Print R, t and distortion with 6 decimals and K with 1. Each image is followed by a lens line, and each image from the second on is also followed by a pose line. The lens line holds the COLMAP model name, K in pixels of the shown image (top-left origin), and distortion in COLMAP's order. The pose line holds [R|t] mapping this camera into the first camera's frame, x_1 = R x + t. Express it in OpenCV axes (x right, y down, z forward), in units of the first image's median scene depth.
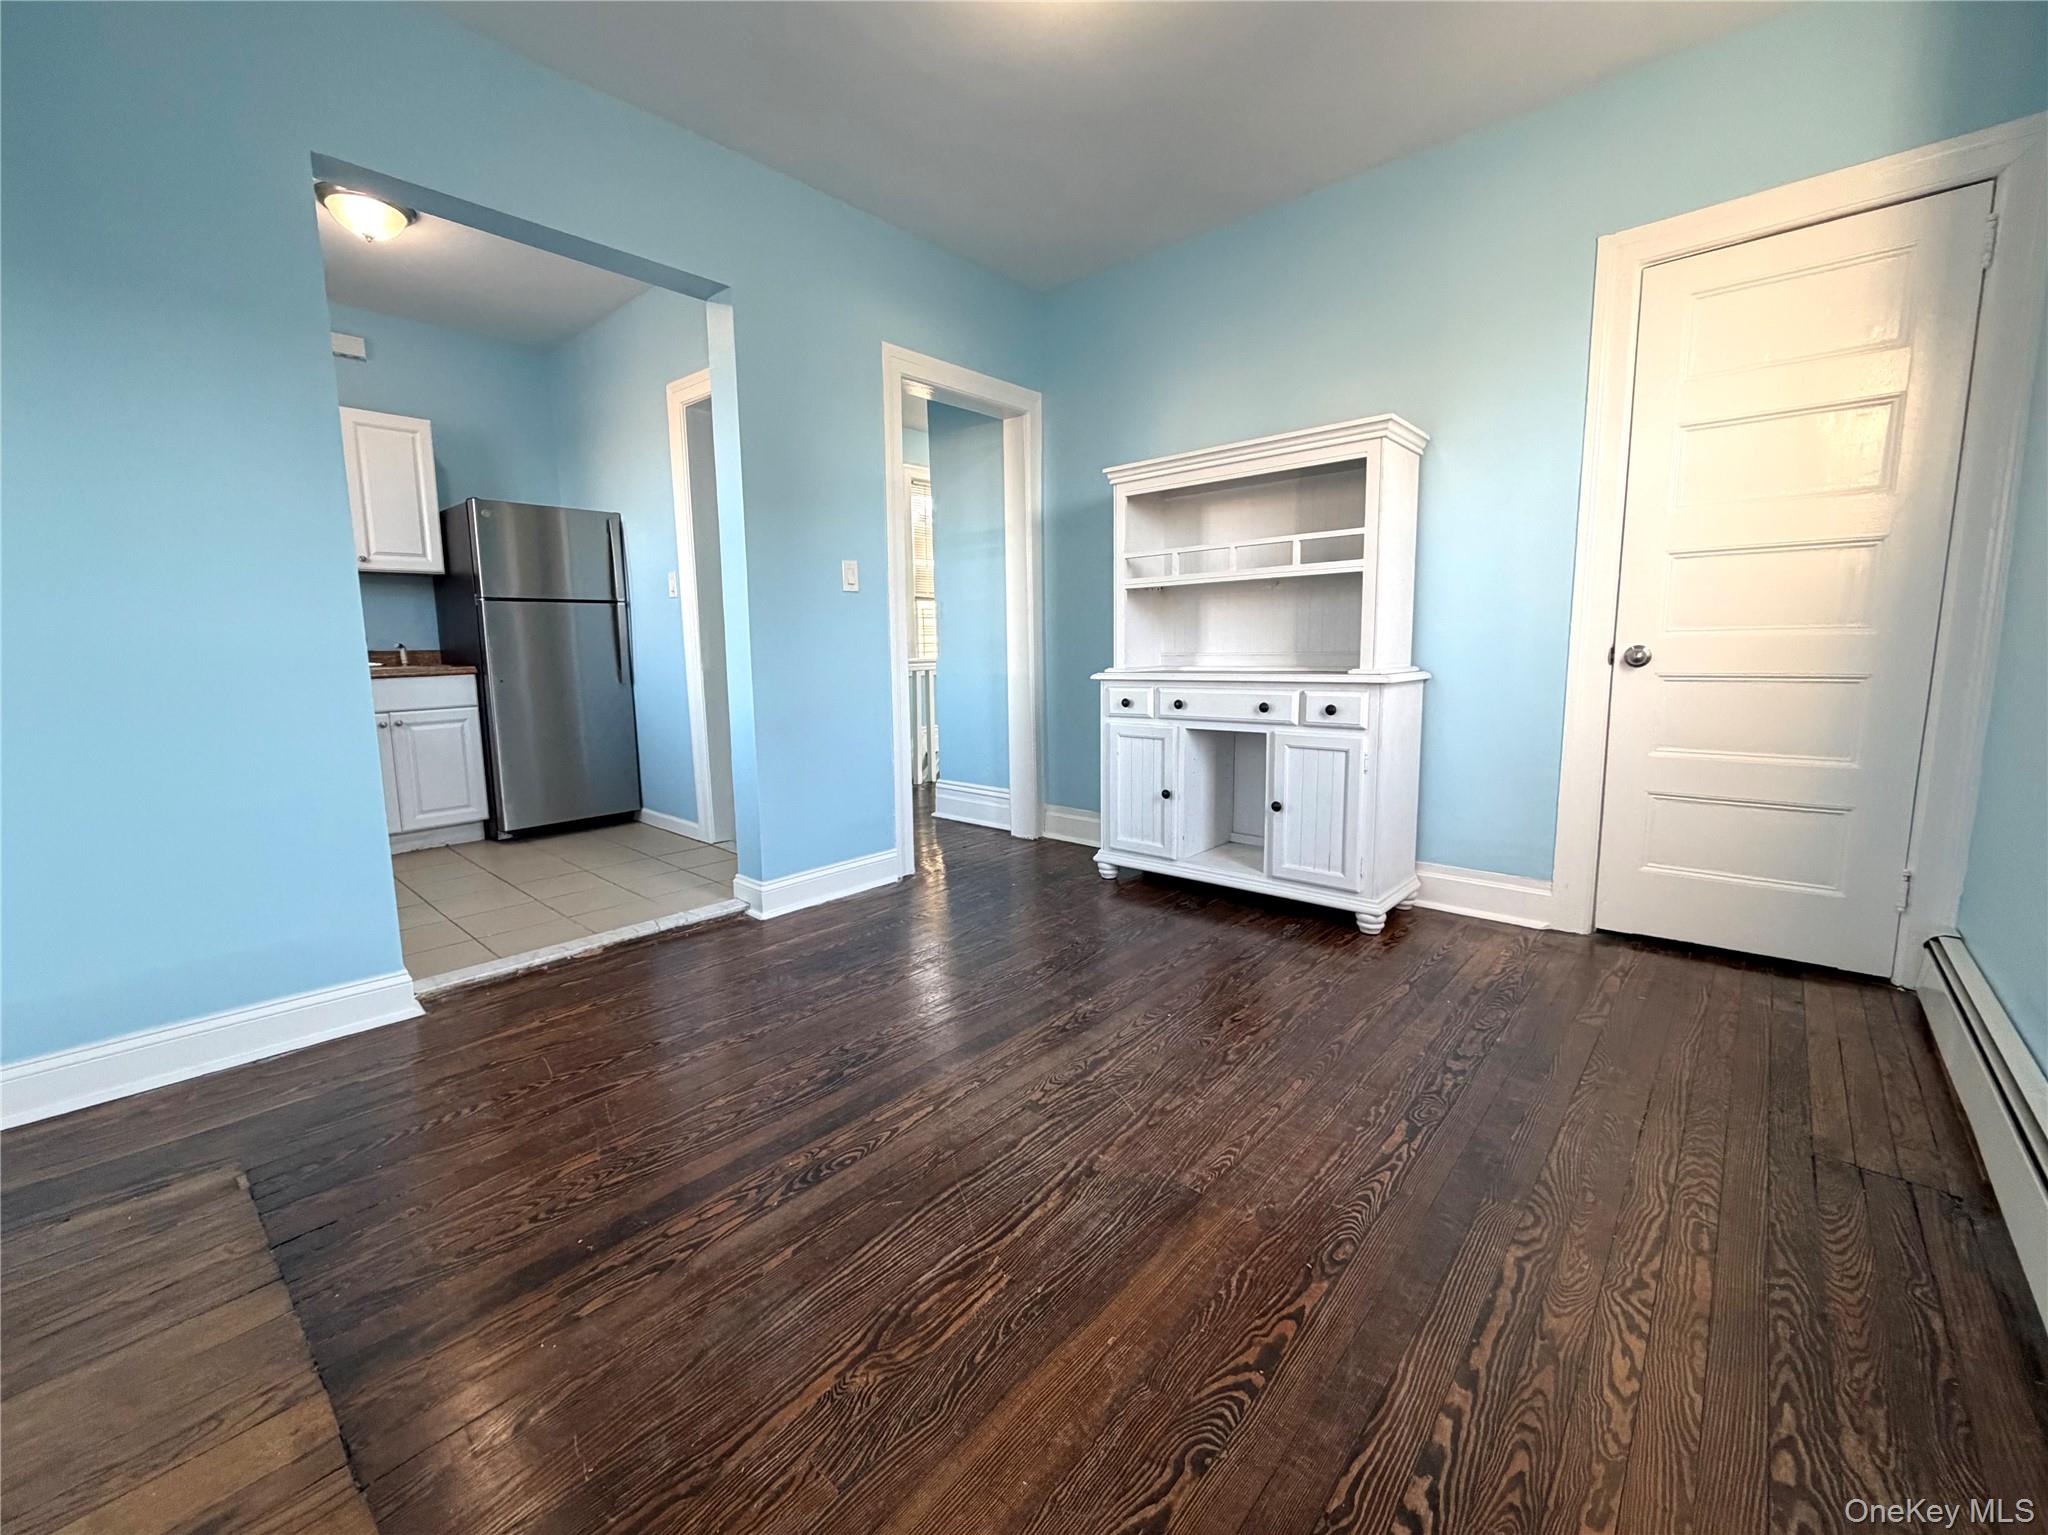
lens RADIAL K [[837.5, 0, 987.4], [0, 837.5, 751.6], [0, 0, 1]] dist [0.000918, -0.000096]
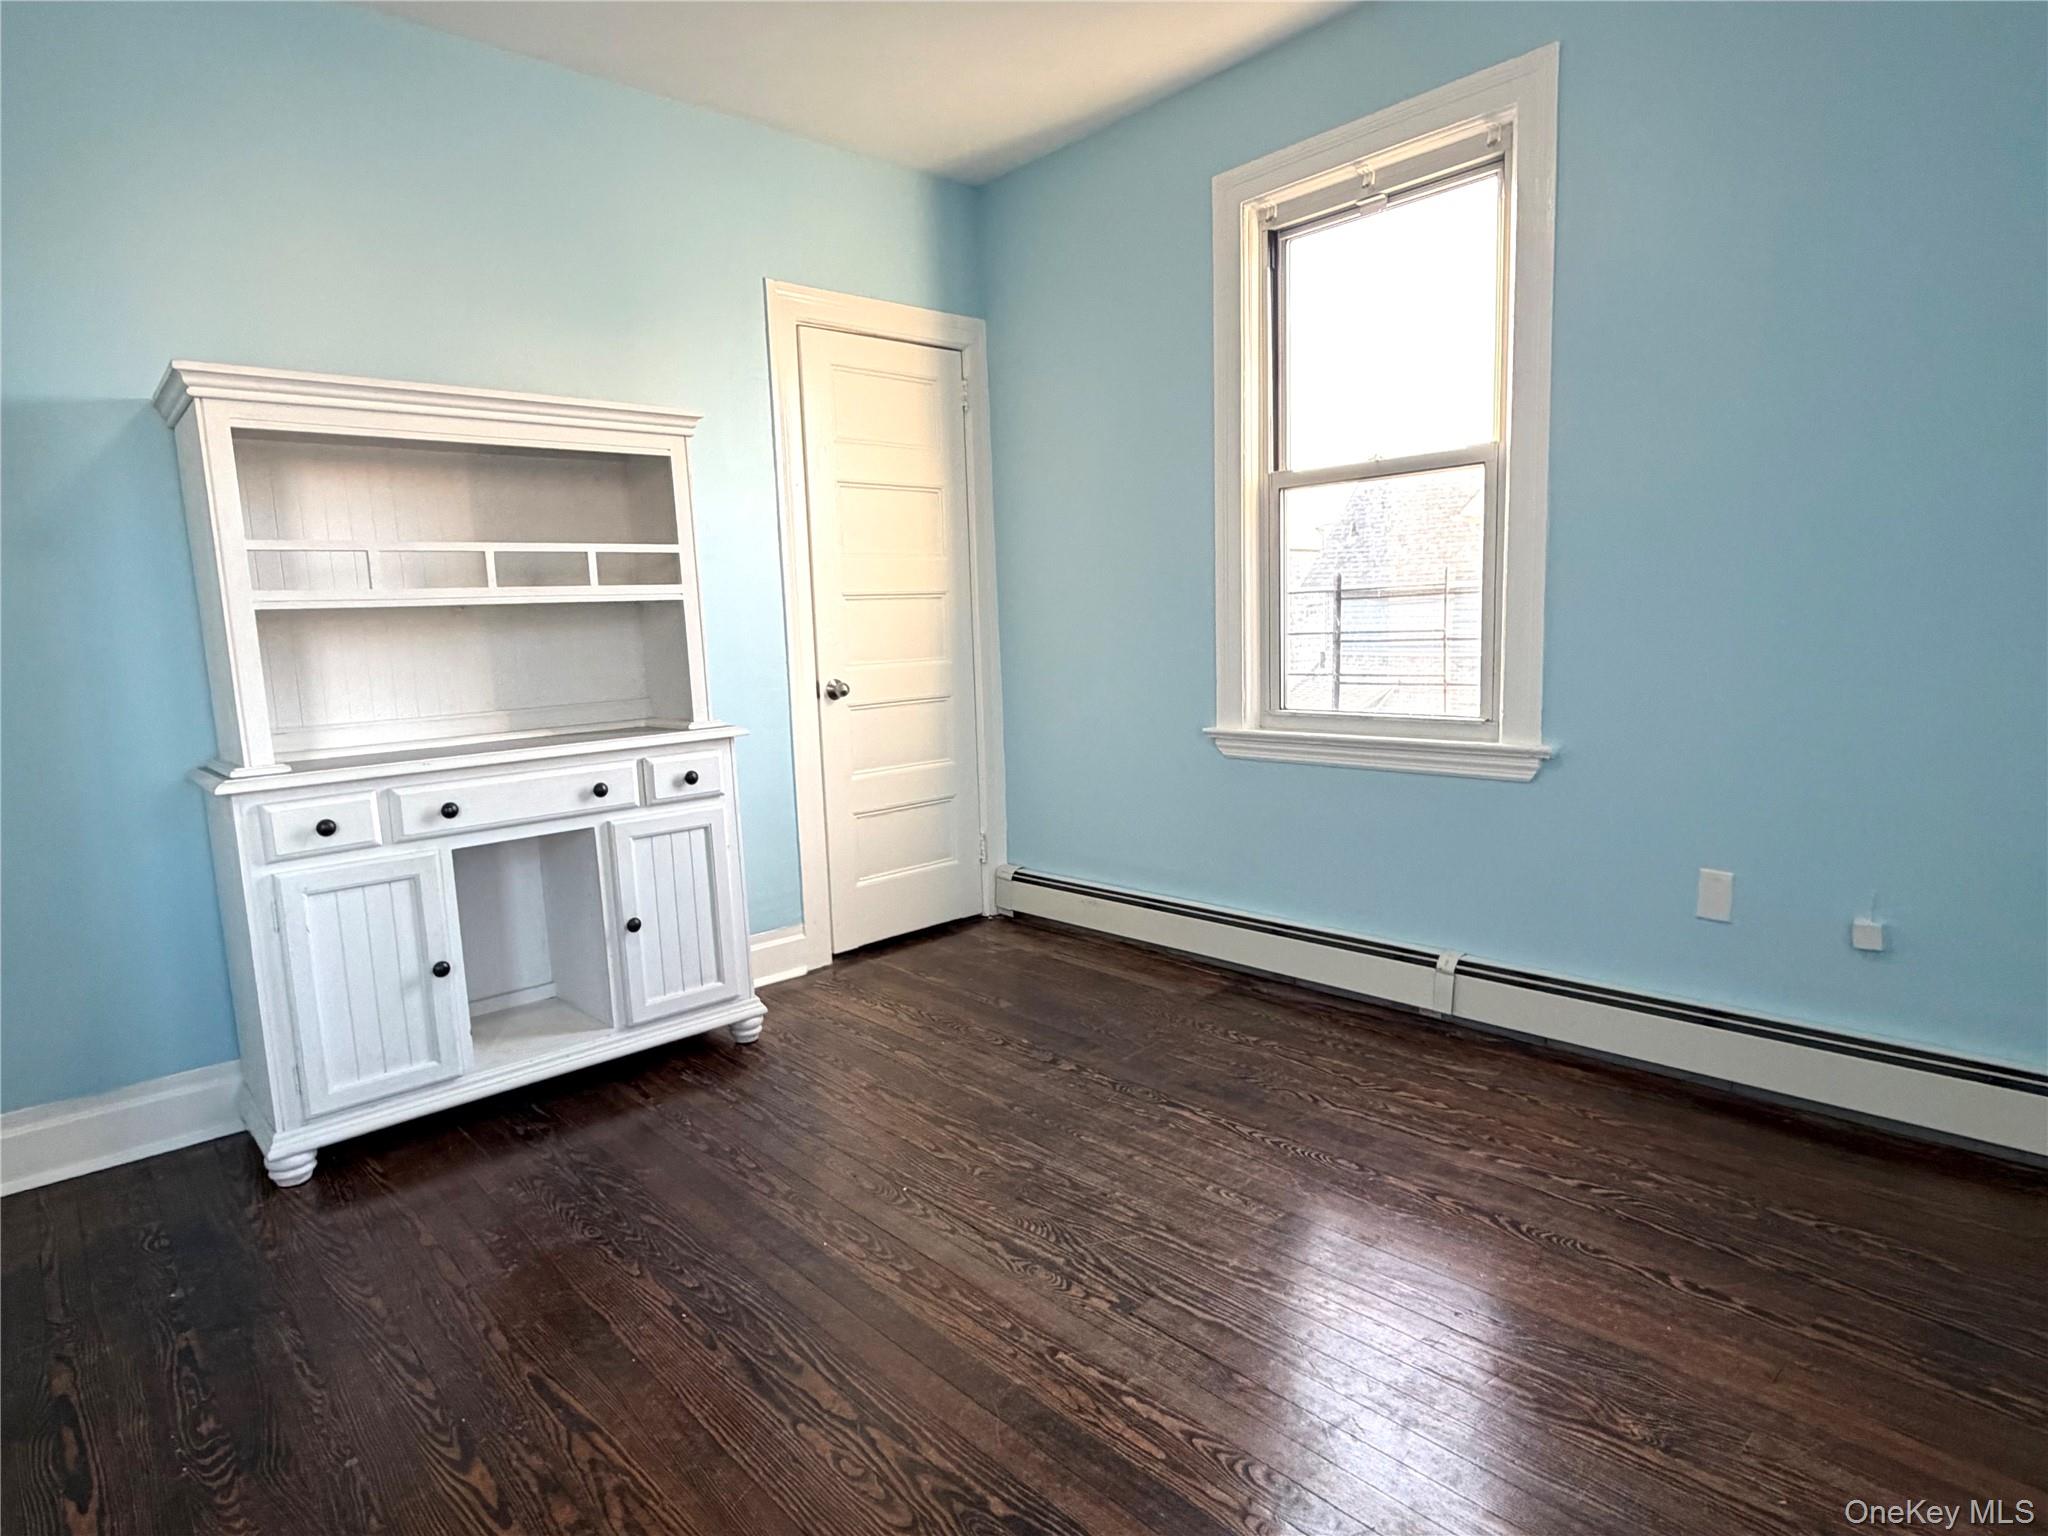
lens RADIAL K [[1129.3, 0, 1024.0], [0, 1129.3, 768.0], [0, 0, 1]] dist [-0.003333, -0.000813]
pose [[0.078686, -0.113302, 0.990440, -0.602647], [0.167720, 0.980863, 0.098882, -0.111707], [-0.982689, 0.158336, 0.096183, 0.611596]]
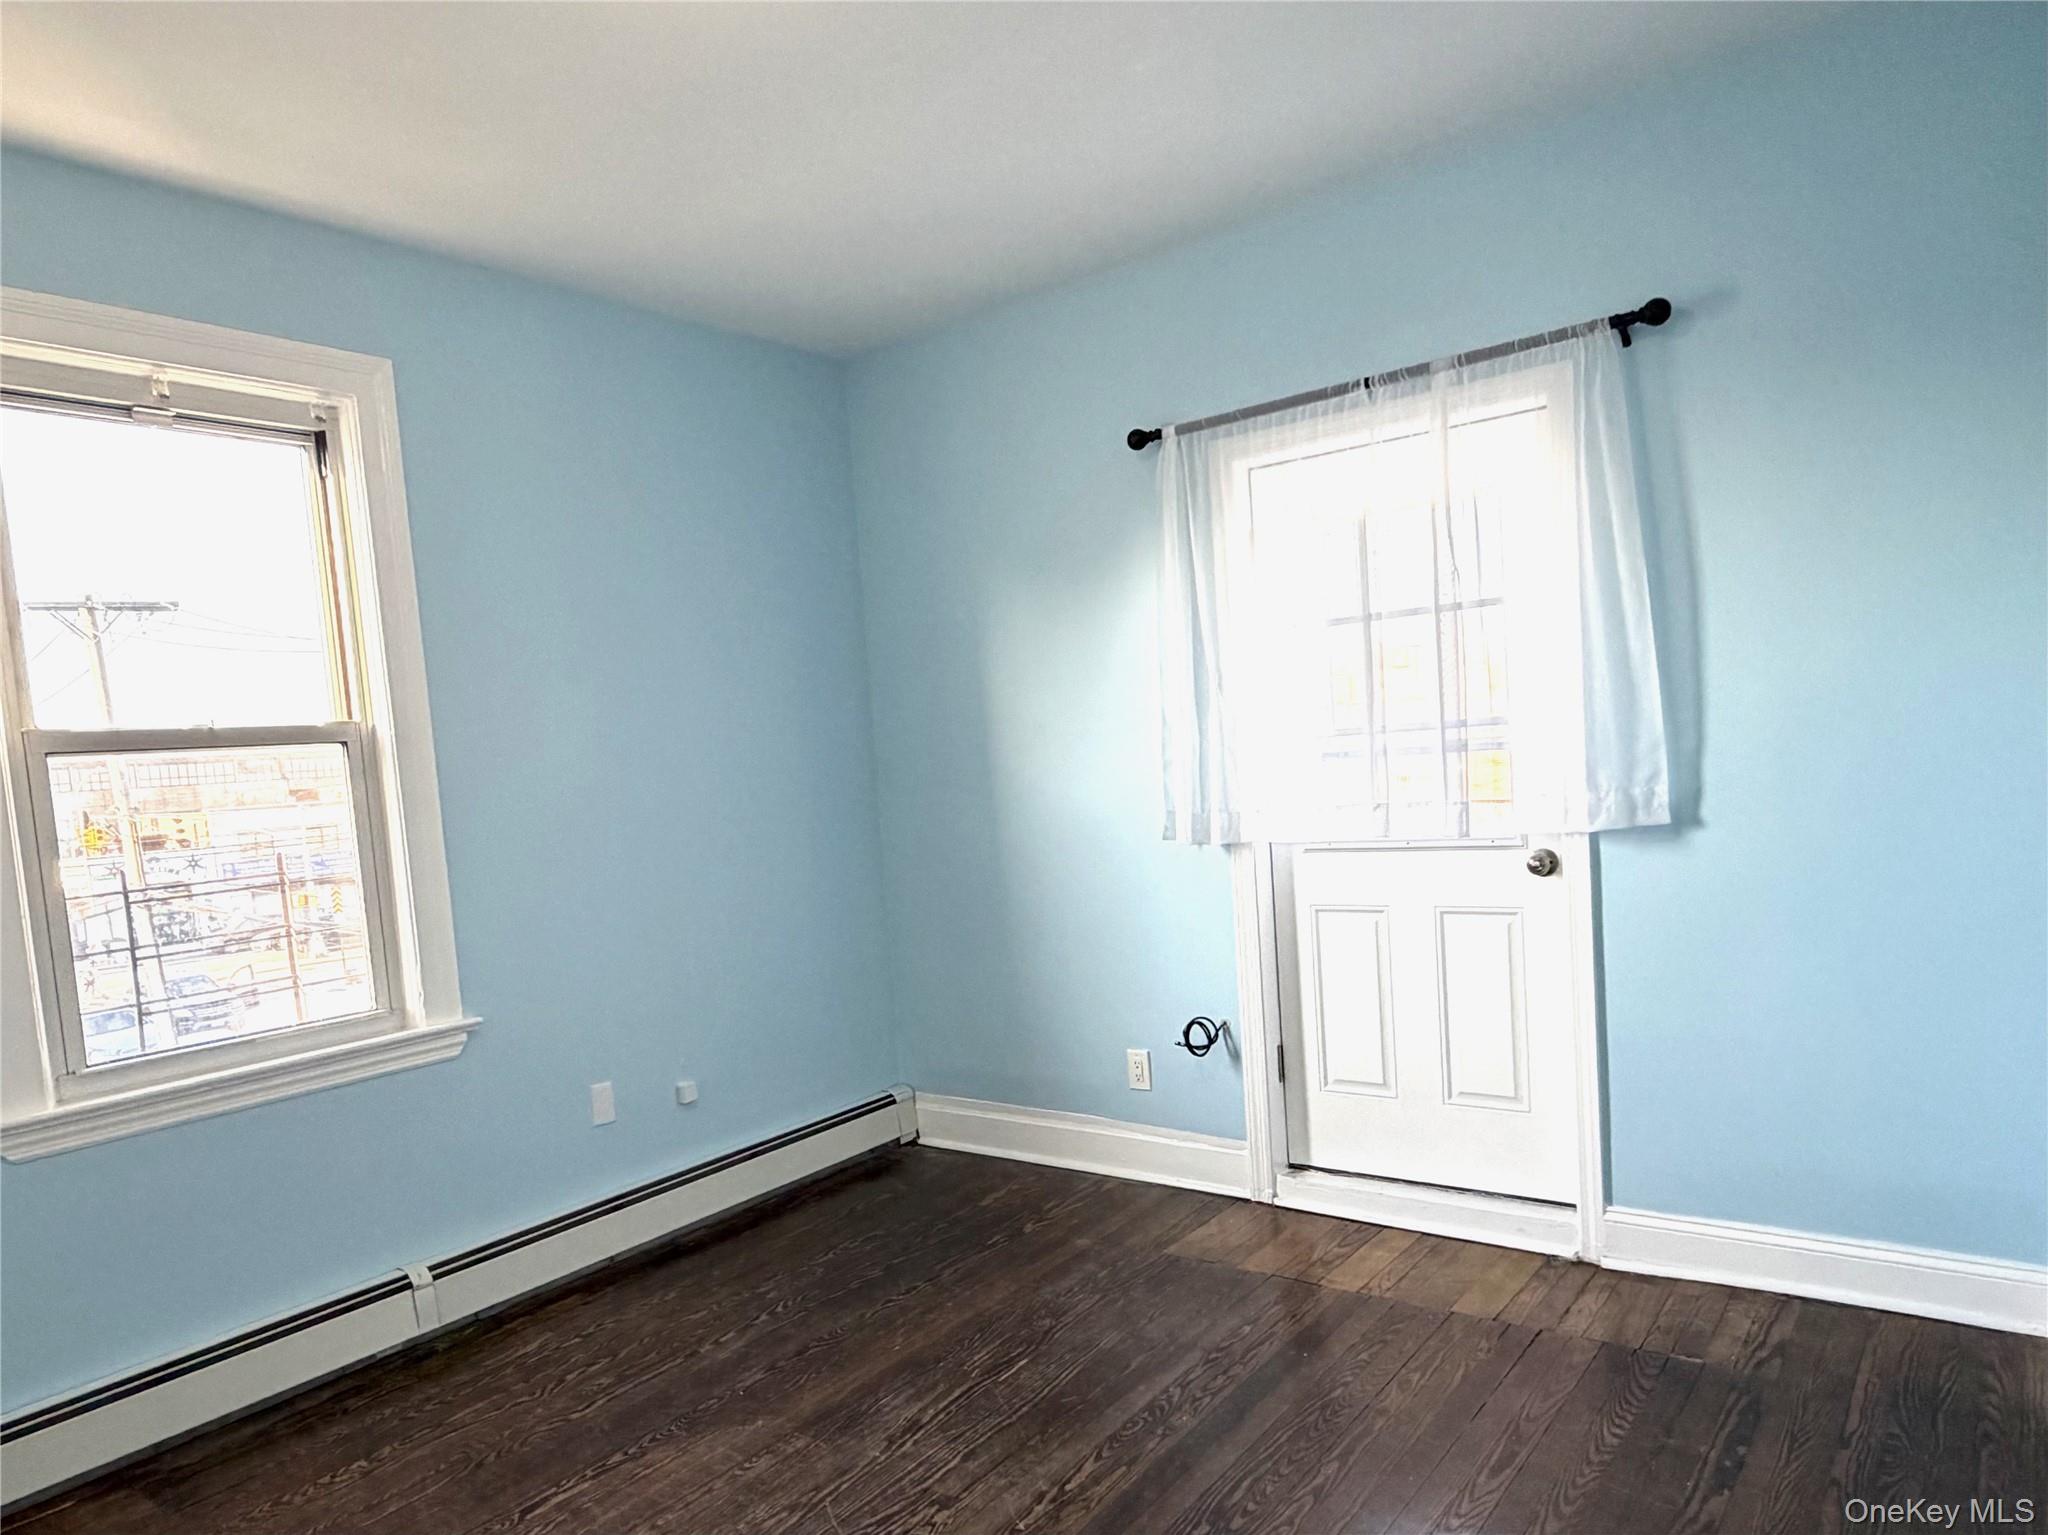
lens RADIAL K [[1307.2, 0, 963.4], [0, 1307.2, 870.0], [0, 0, 1]] dist [0.002408, 0.000510]
pose [[-0.993445, 0.097760, -0.059239, 0.035491], [0.082727, 0.972529, 0.217586, -0.308511], [0.078883, 0.211259, -0.974242, 1.420485]]
